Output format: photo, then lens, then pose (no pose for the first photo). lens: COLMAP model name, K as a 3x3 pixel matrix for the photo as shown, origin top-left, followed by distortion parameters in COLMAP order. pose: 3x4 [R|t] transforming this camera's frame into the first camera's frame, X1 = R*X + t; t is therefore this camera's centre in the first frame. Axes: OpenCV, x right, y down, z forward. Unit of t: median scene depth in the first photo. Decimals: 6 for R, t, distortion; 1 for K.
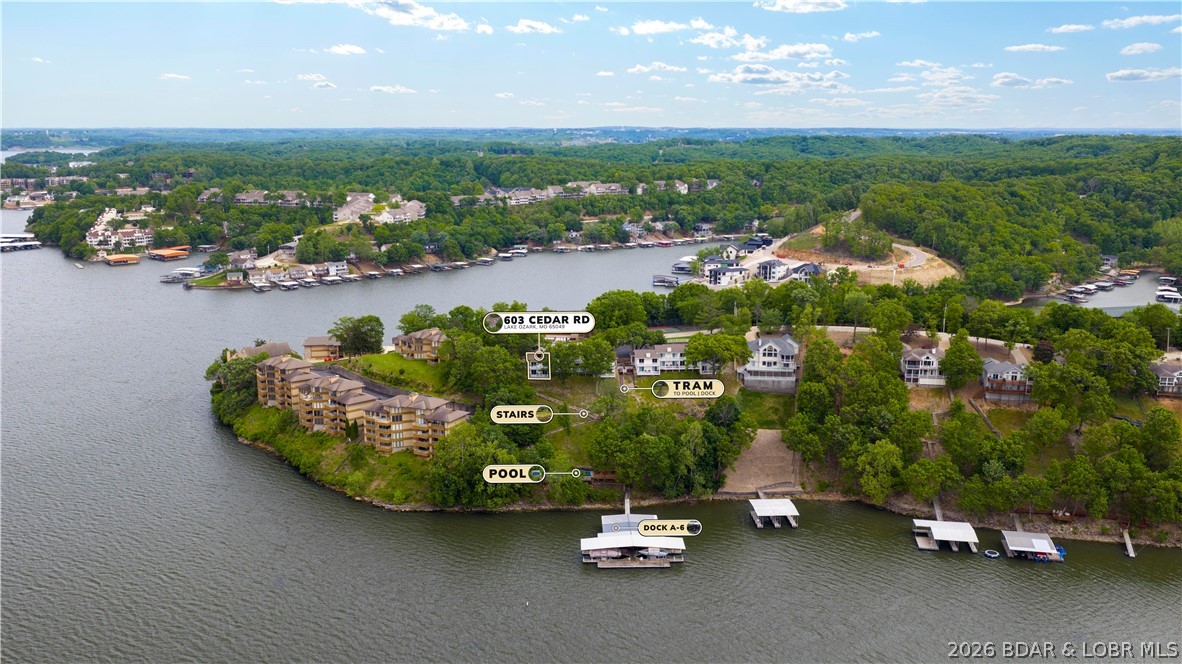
lens RADIAL K [[974.9, 0, 594.0], [0, 974.9, 334.1], [0, 0, 1]] dist [0.027172, -0.058255]
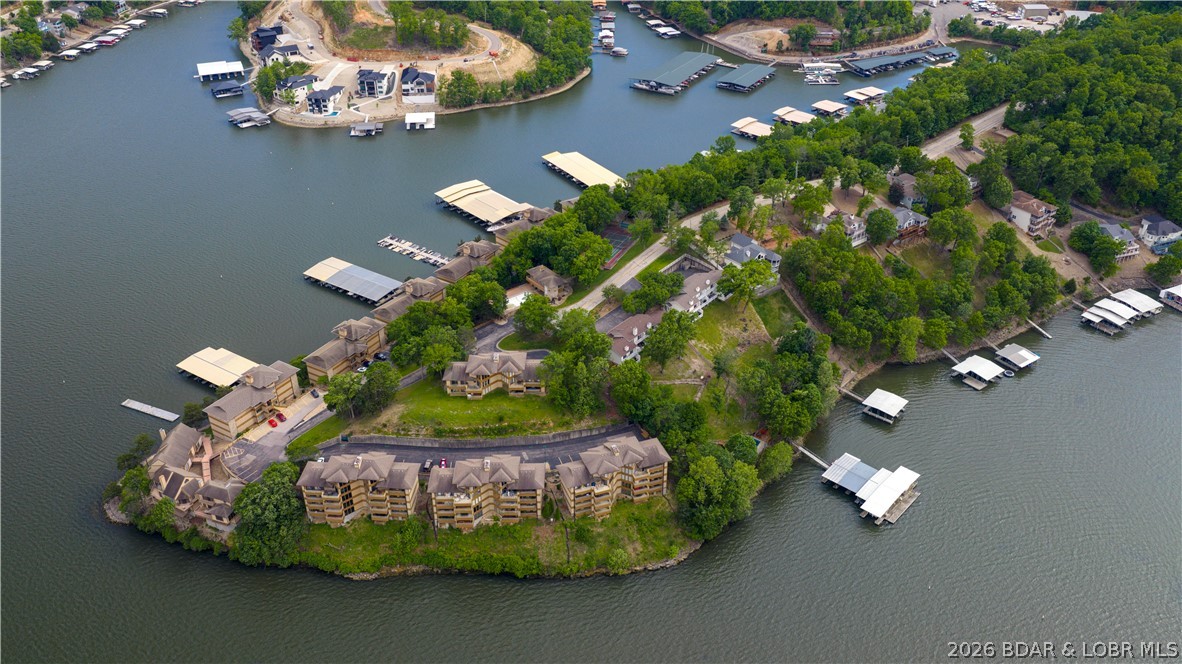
lens RADIAL K [[974.9, 0, 592.3], [0, 974.9, 336.4], [0, 0, 1]] dist [0.027172, -0.058255]
pose [[0.685436, -0.391954, 0.613637, -0.721990], [0.152582, 0.901361, 0.405299, -0.413924], [-0.711967, -0.184176, 0.677630, 0.388868]]
